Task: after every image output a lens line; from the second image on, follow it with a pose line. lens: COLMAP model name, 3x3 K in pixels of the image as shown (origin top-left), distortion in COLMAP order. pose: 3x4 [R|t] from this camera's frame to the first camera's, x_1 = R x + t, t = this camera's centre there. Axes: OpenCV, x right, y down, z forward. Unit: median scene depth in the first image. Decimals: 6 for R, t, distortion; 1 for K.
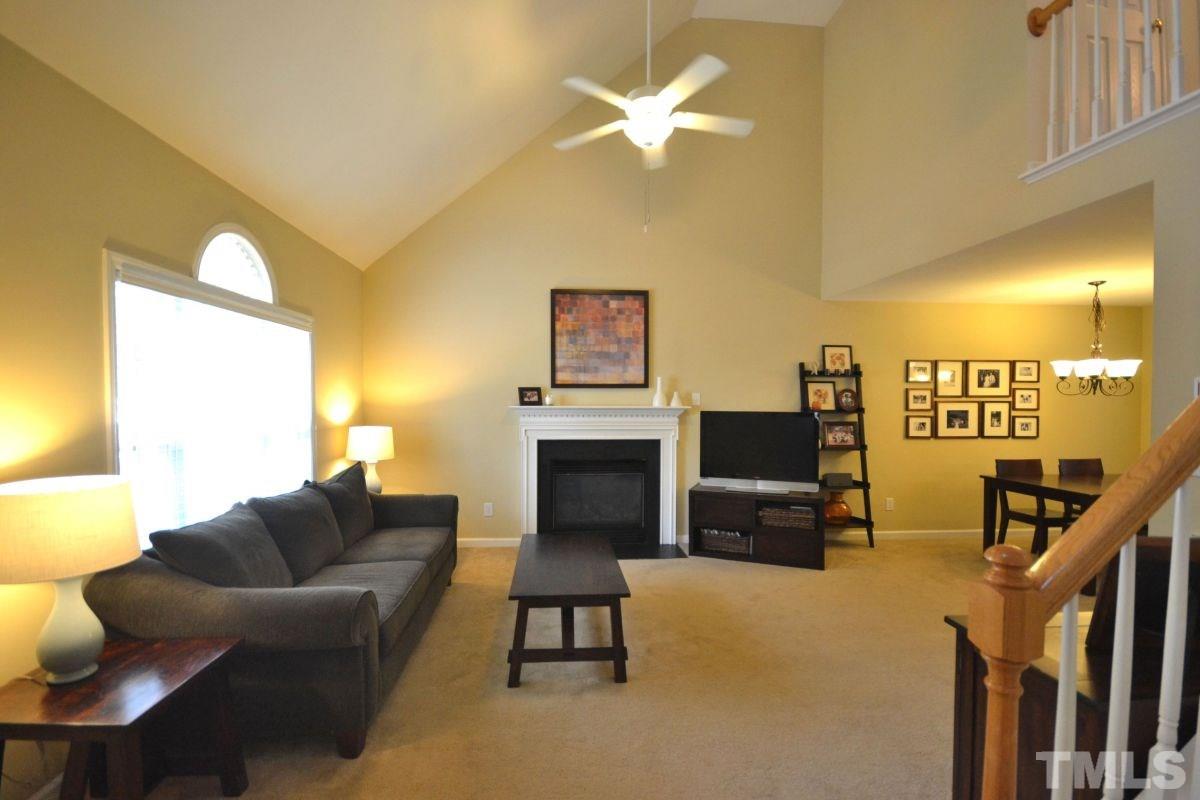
lens RADIAL K [[530.8, 0, 596.9], [0, 530.8, 405.8], [0, 0, 1]] dist [0.002001, -0.000032]
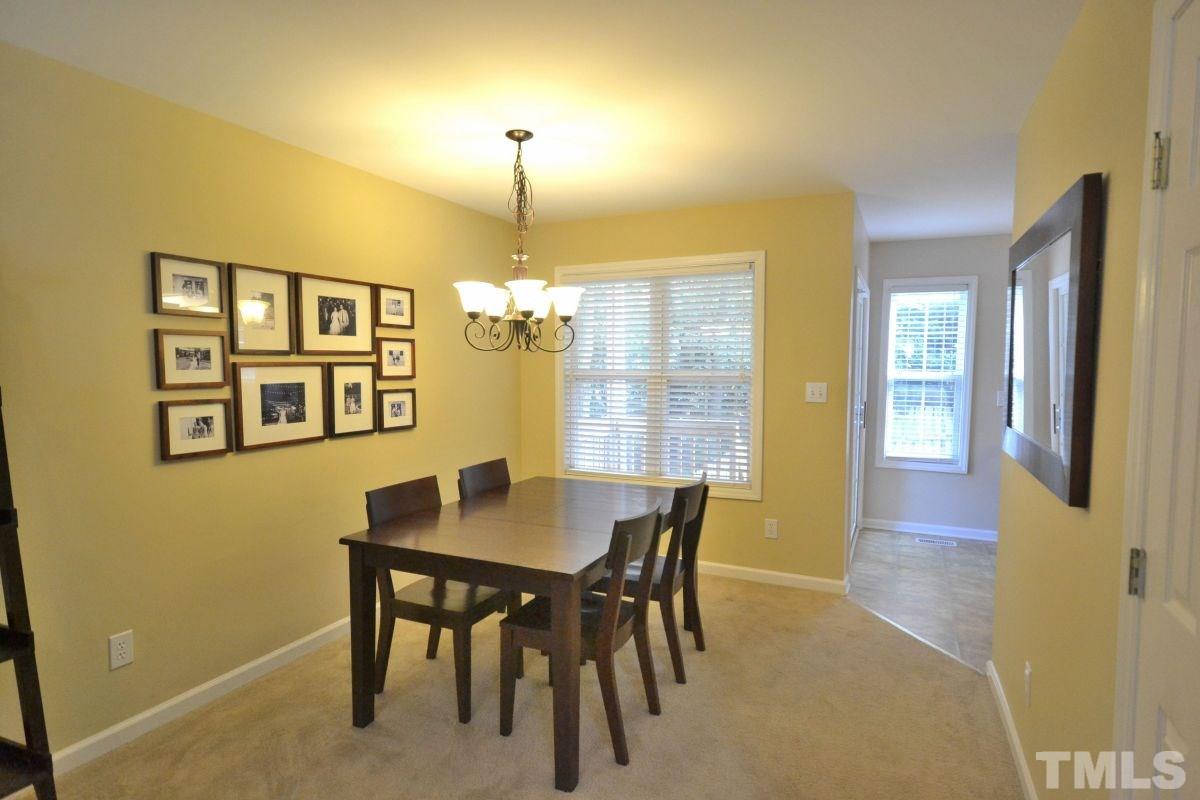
lens RADIAL K [[644.2, 0, 599.2], [0, 644.2, 402.6], [0, 0, 1]] dist [0.002856, 0.000589]
pose [[0.487479, -0.059148, 0.871129, 0.333756], [0.012213, 0.998067, 0.060933, -0.005439], [-0.873049, -0.019065, 0.487259, 0.500646]]
